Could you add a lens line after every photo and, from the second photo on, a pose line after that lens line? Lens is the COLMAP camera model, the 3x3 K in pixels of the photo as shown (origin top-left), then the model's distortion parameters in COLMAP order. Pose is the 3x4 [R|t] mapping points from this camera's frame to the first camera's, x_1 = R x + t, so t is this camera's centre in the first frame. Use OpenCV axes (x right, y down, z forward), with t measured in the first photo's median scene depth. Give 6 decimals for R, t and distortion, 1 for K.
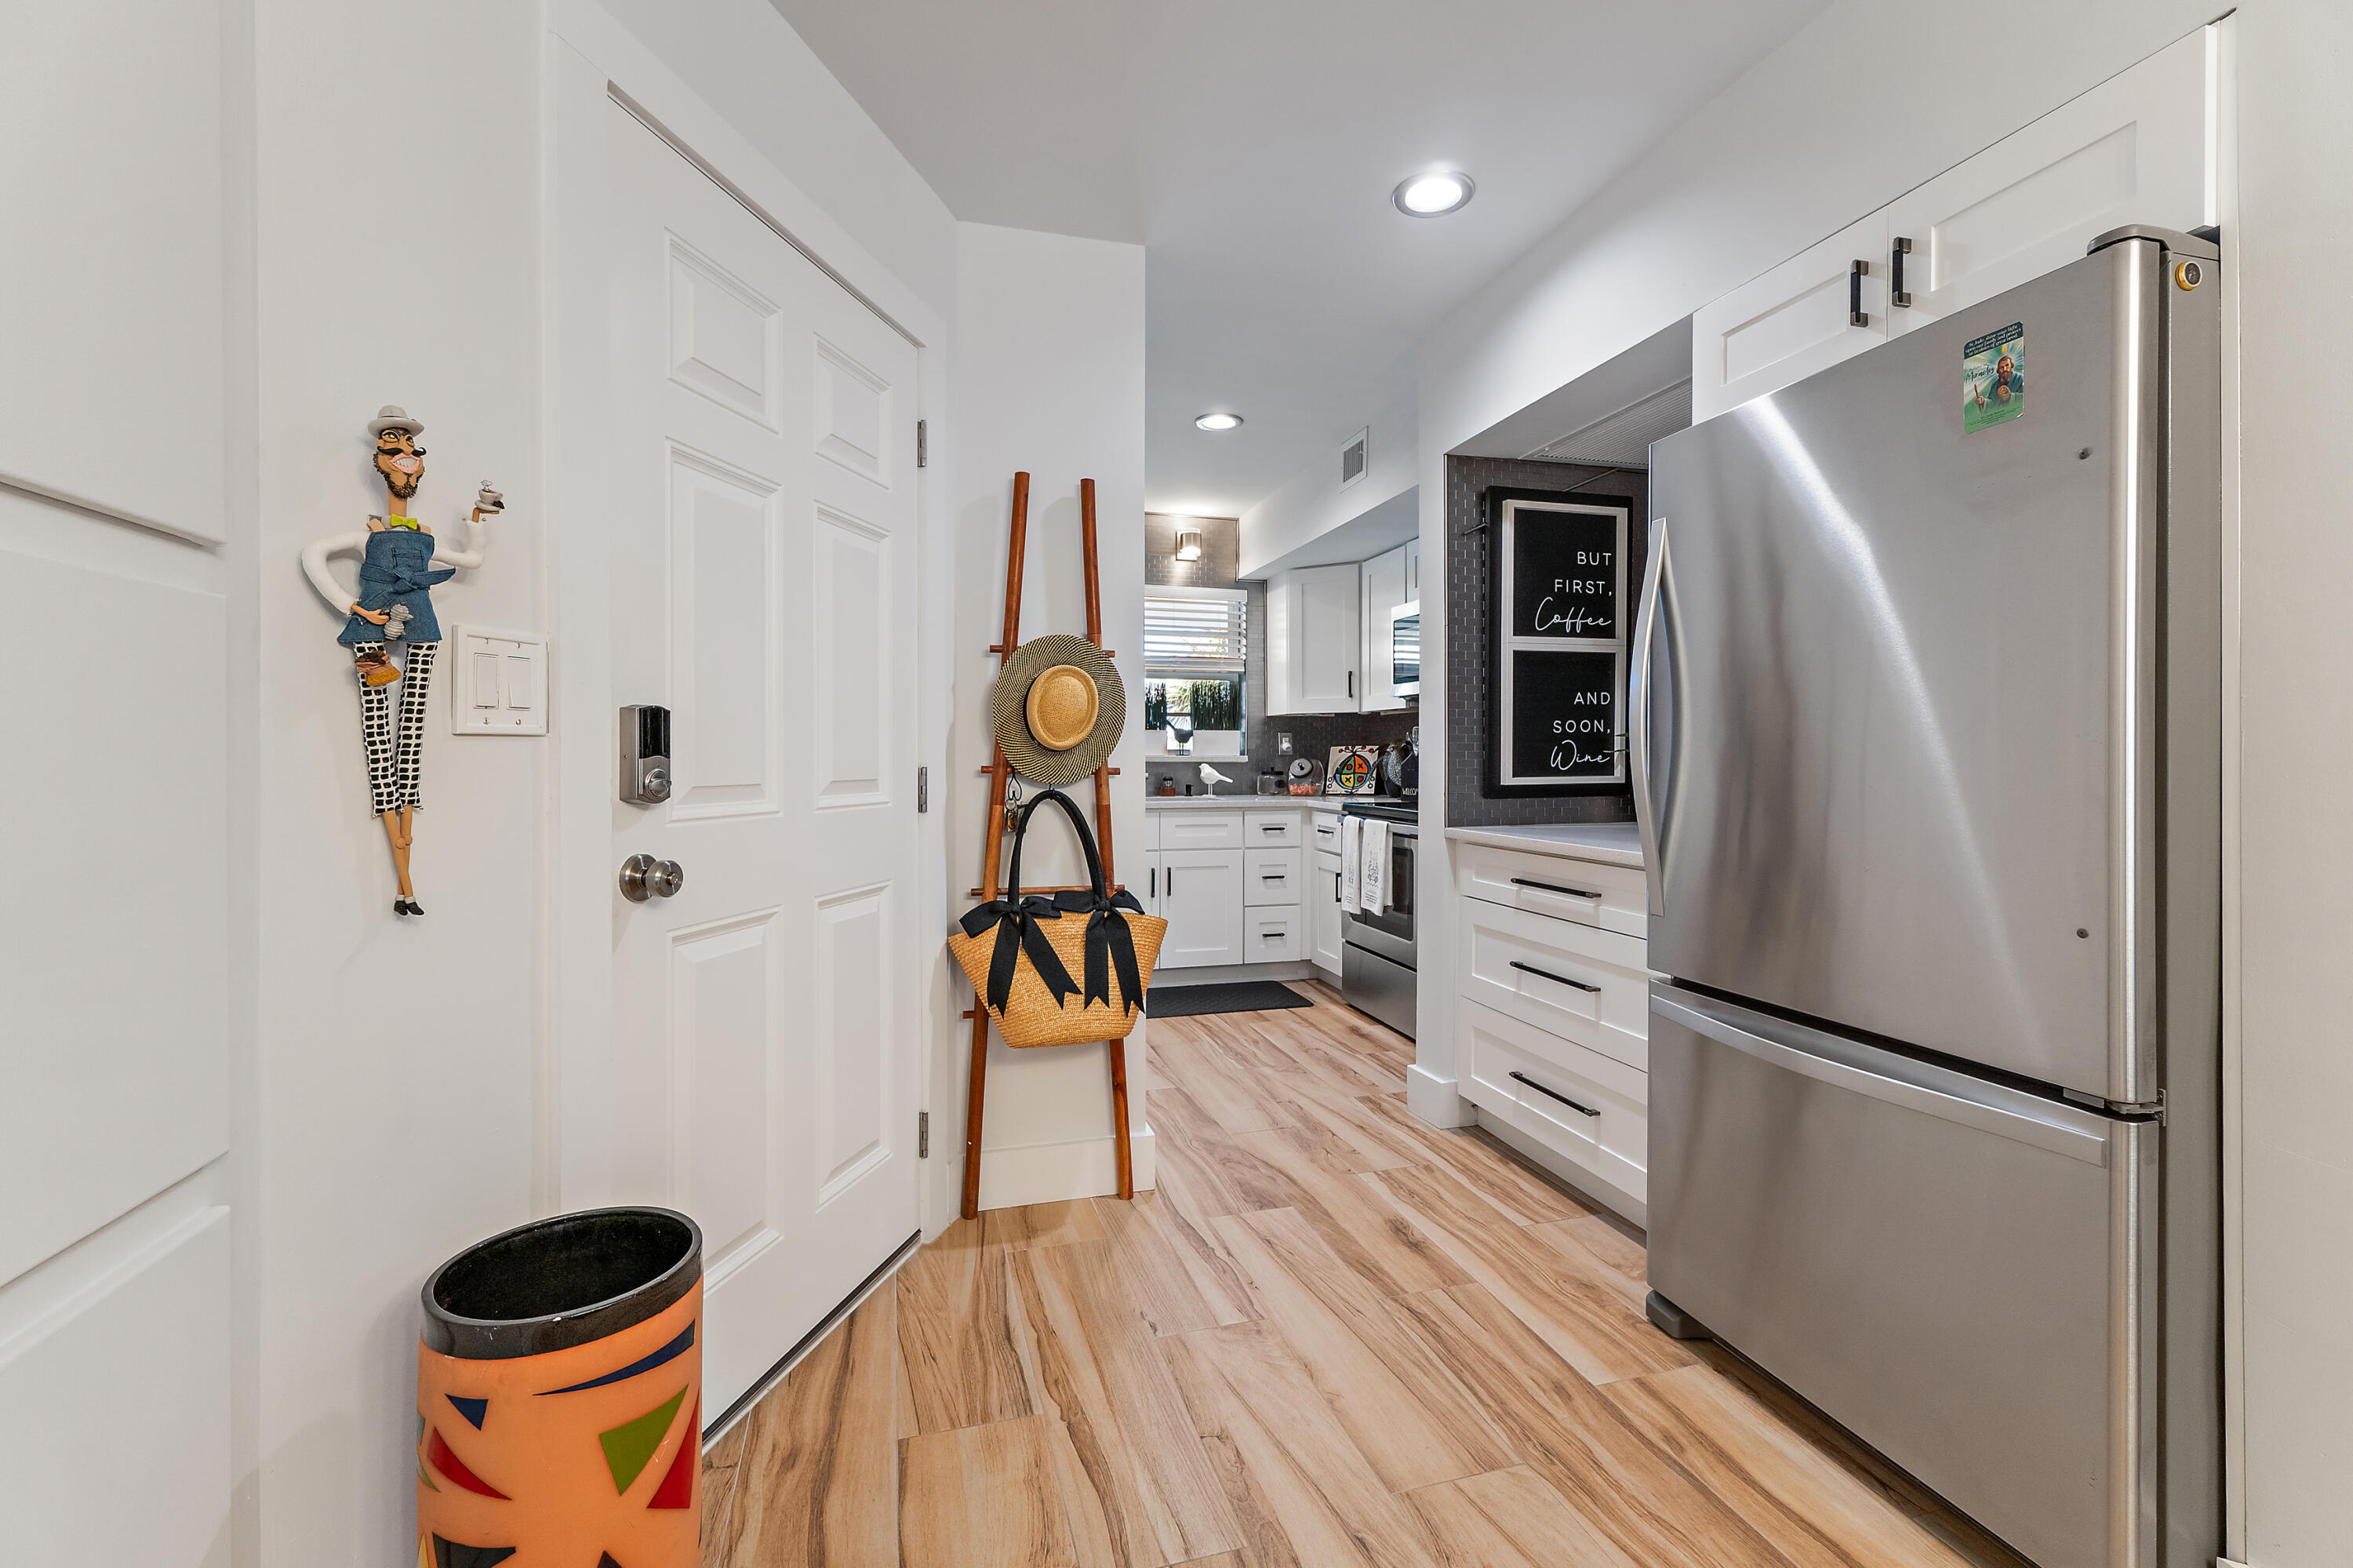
lens RADIAL K [[1000.6, 0, 1181.7], [0, 1000.6, 758.7], [0, 0, 1]] dist [0.000542, 0.000044]
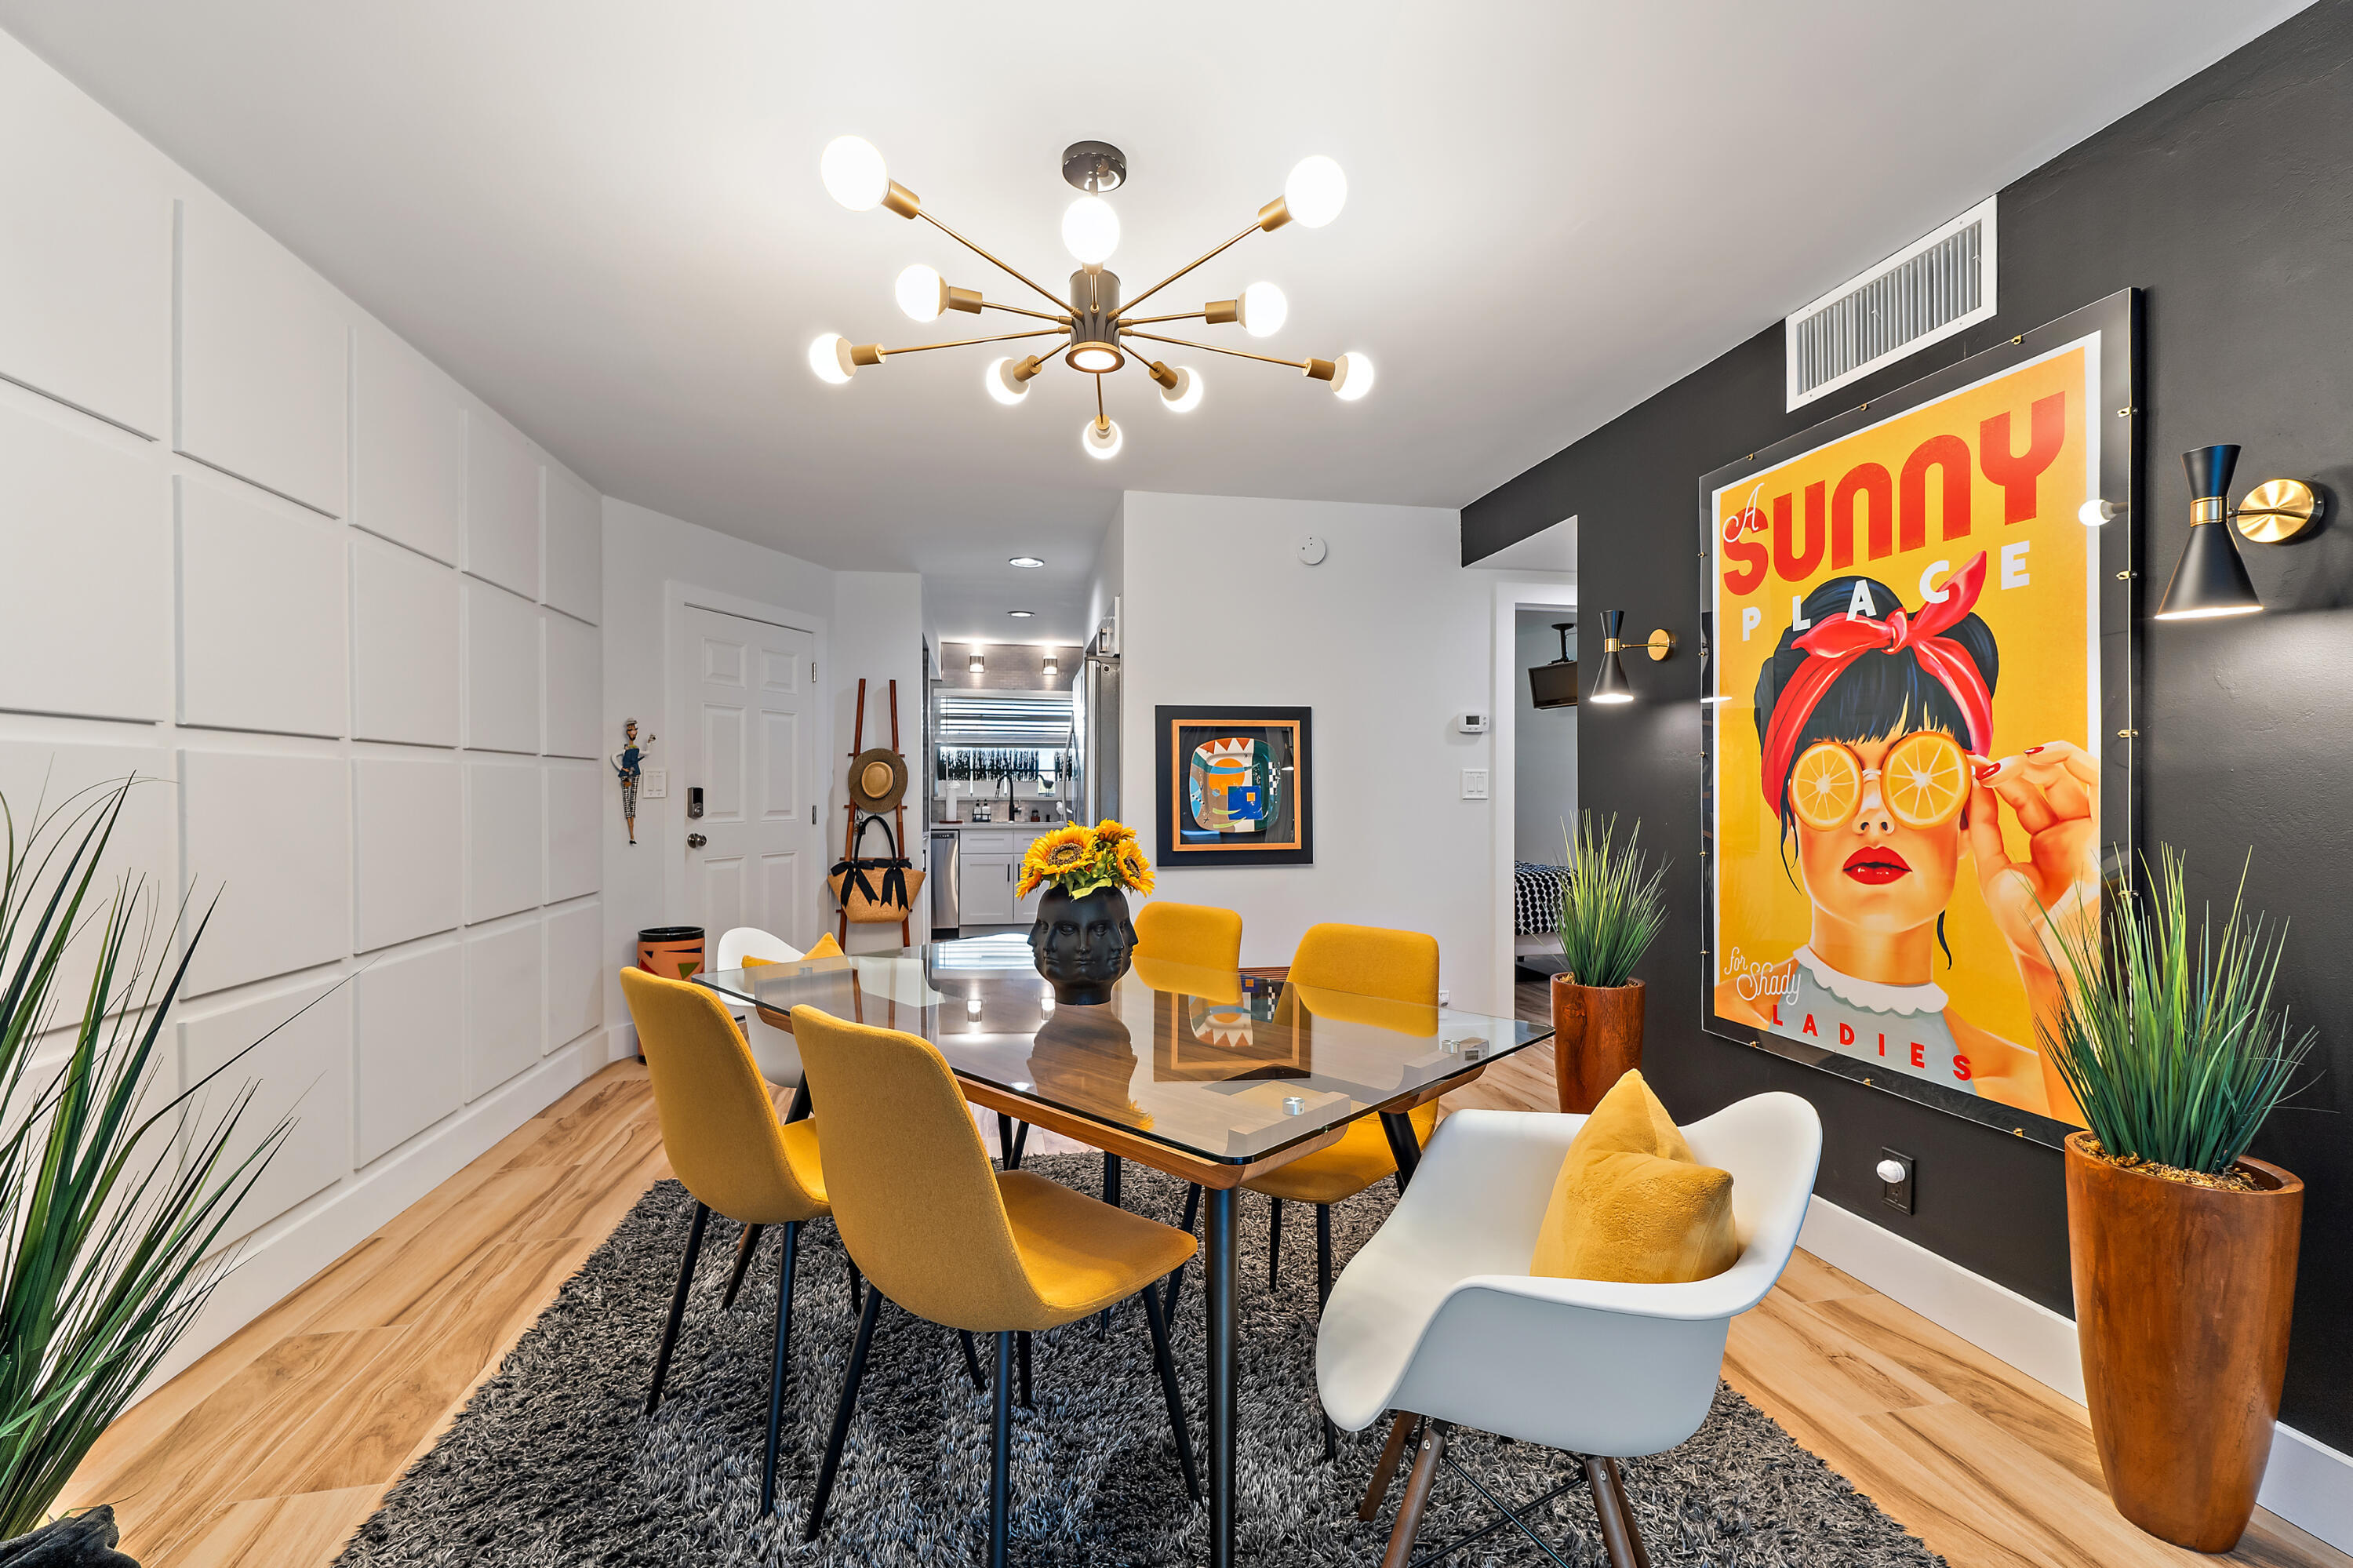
lens RADIAL K [[987.1, 0, 1188.1], [0, 987.1, 786.1], [0, 0, 1]] dist [0.000820, 0.000046]
pose [[0.996721, -0.001877, -0.080896, 0.395871], [0.001376, 0.999980, -0.006251, -0.010666], [0.080906, 0.006120, 0.996703, -0.620498]]
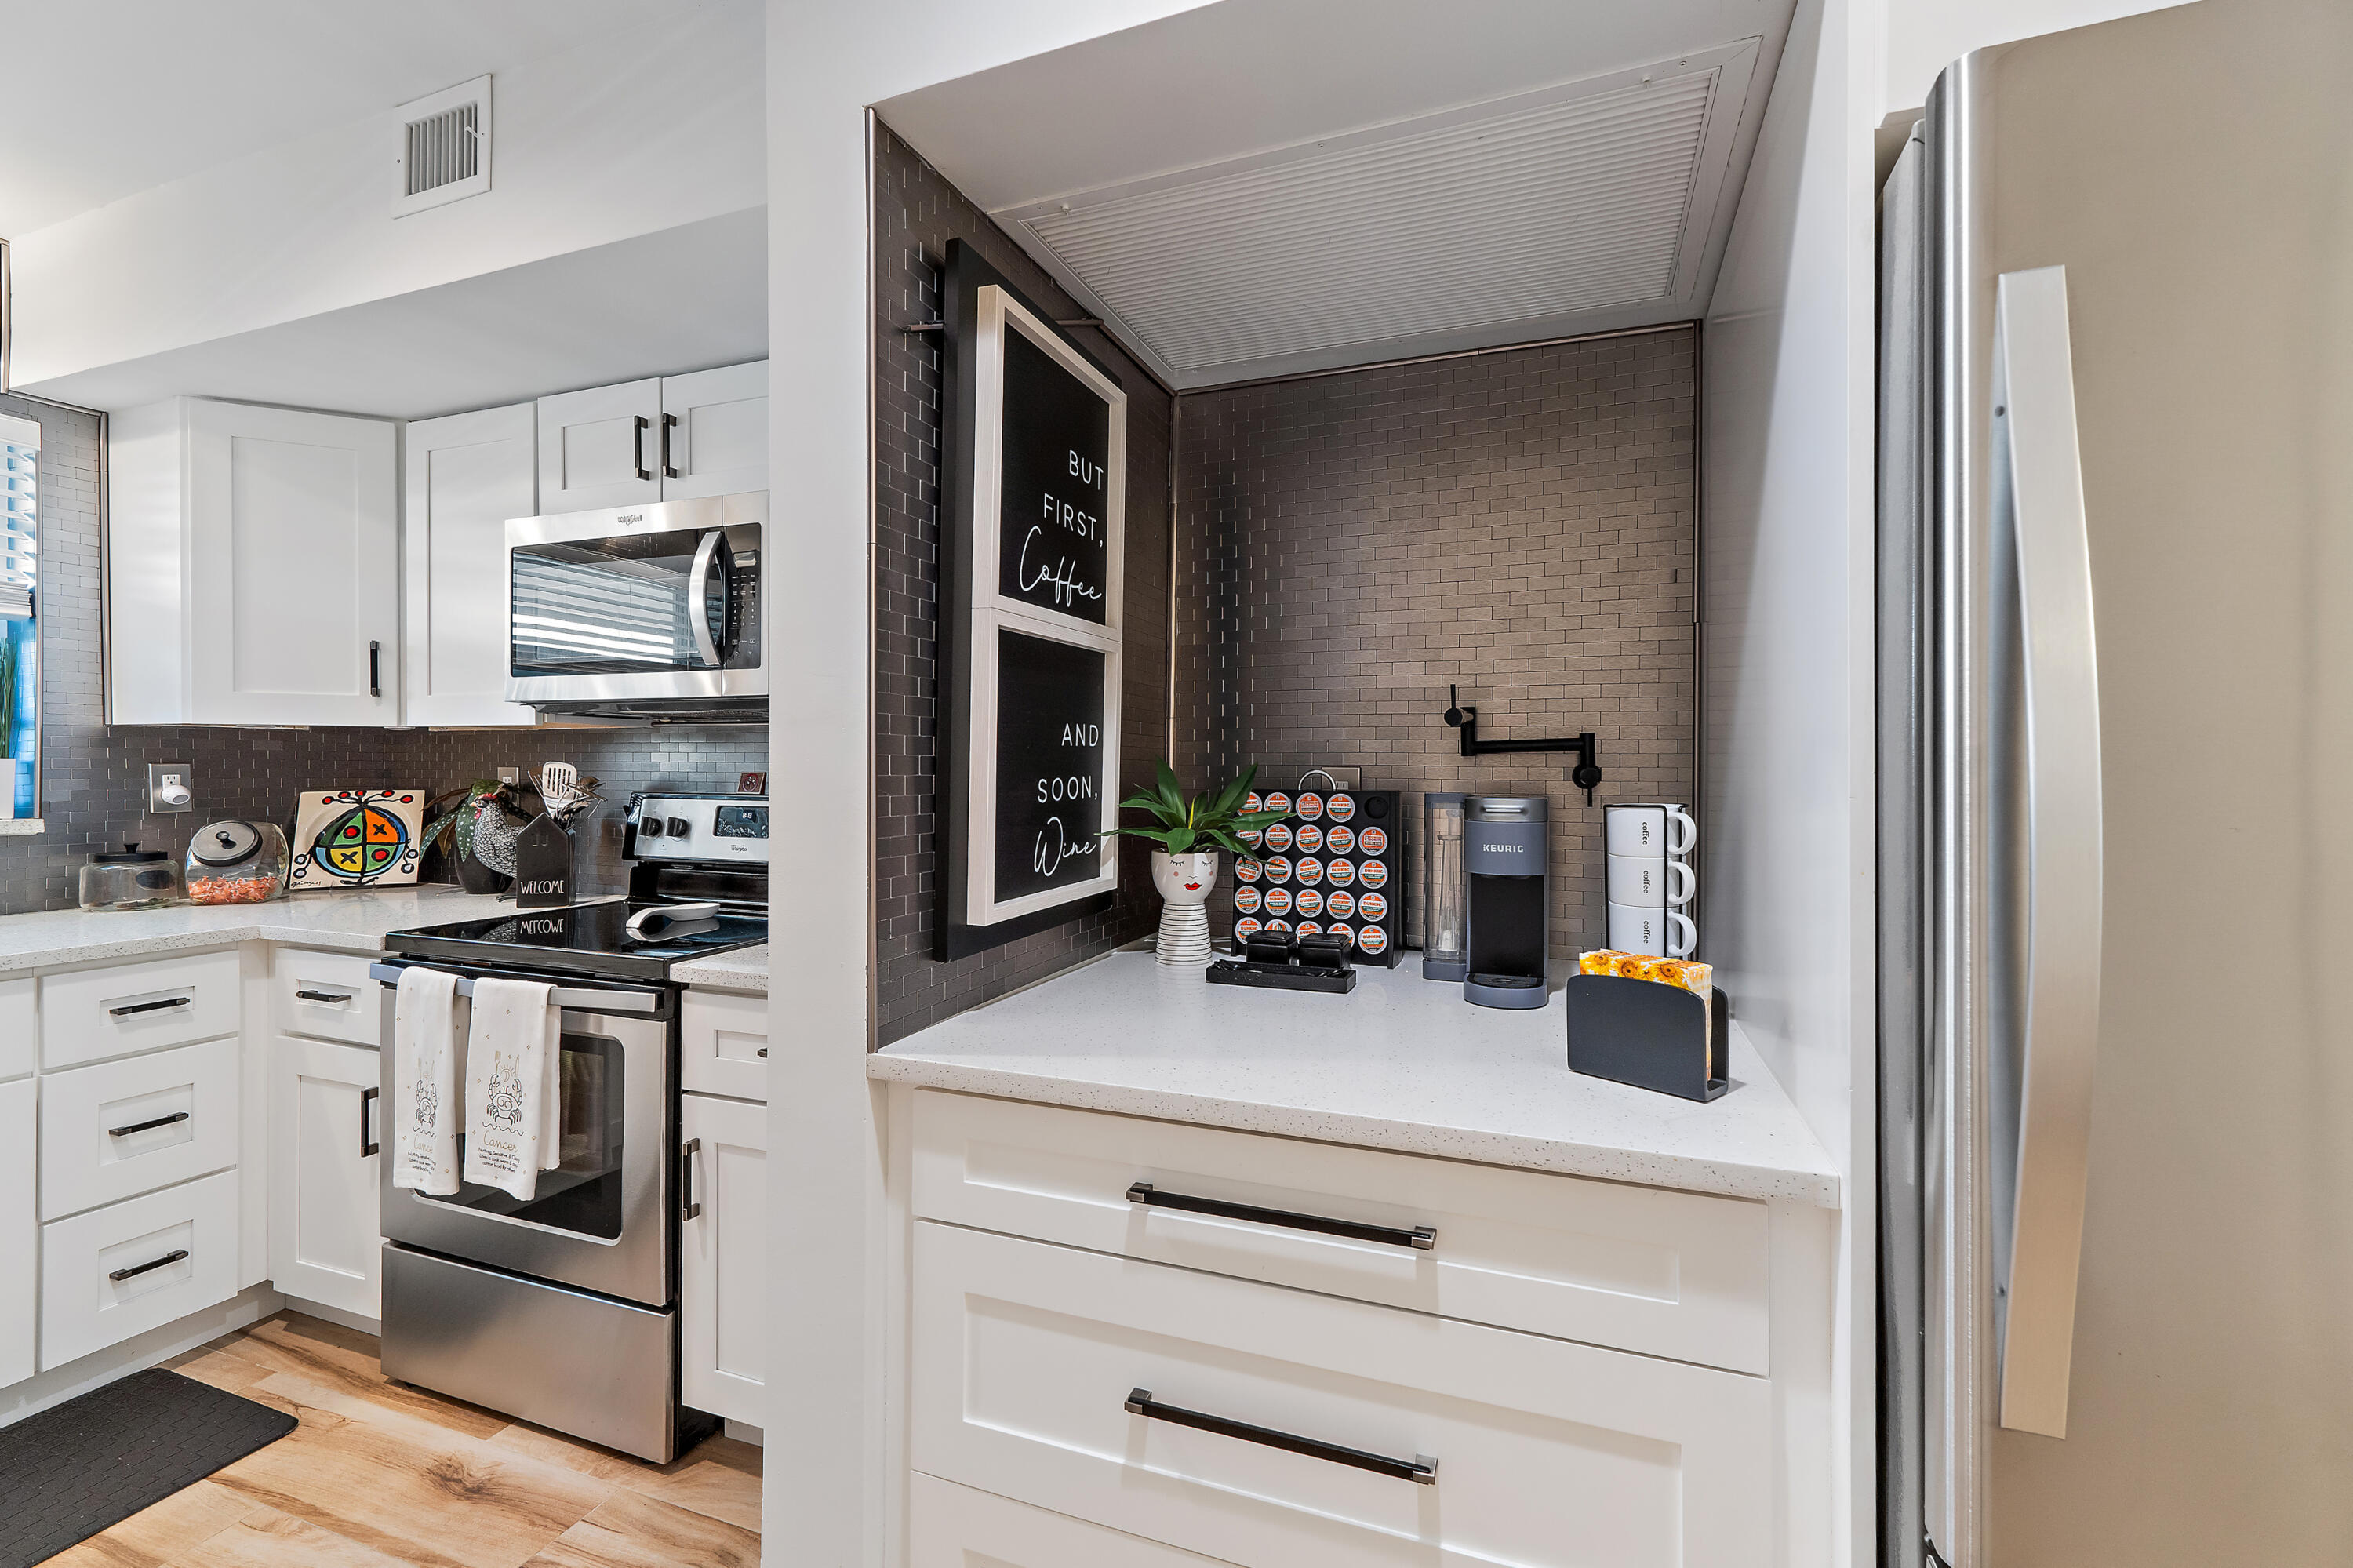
lens RADIAL K [[1003.0, 0, 1188.4], [0, 1003.0, 772.6], [0, 0, 1]] dist [0.008139, -0.000296]
pose [[0.594804, -0.000142, 0.803871, 0.011625], [-0.001999, 0.999997, 0.001655, -0.027043], [-0.803868, -0.002591, 0.594802, 0.414568]]
